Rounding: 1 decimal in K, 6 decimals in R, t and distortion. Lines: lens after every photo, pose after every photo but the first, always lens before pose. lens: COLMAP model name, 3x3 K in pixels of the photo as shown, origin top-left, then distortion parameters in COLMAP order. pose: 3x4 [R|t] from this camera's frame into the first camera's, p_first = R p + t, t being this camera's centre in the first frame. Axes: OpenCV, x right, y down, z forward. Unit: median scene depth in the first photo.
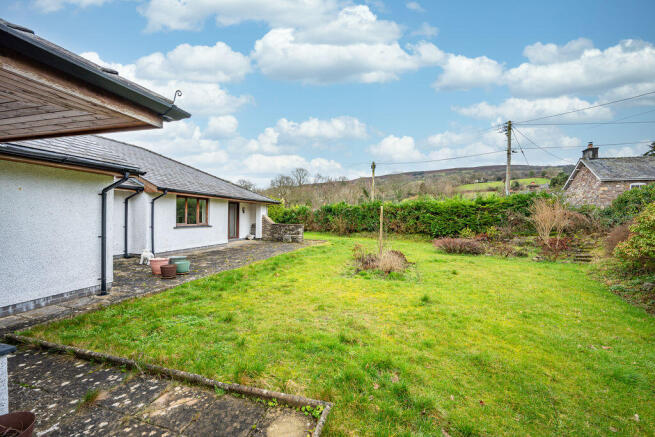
lens RADIAL K [[265.2, 0, 327.5], [0, 265.2, 218.5], [0, 0, 1]] dist [-0.000540, -0.000080]
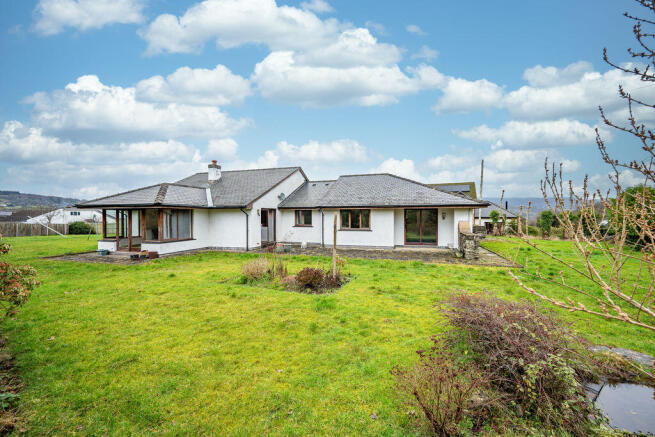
lens RADIAL K [[265.2, 0, 327.5], [0, 265.2, 218.5], [0, 0, 1]] dist [-0.000540, -0.000080]
pose [[-0.034600, 0.000920, -0.999401, 0.853521], [-0.004223, 0.999991, 0.001067, -0.030871], [0.999392, 0.004257, -0.034596, 0.844104]]
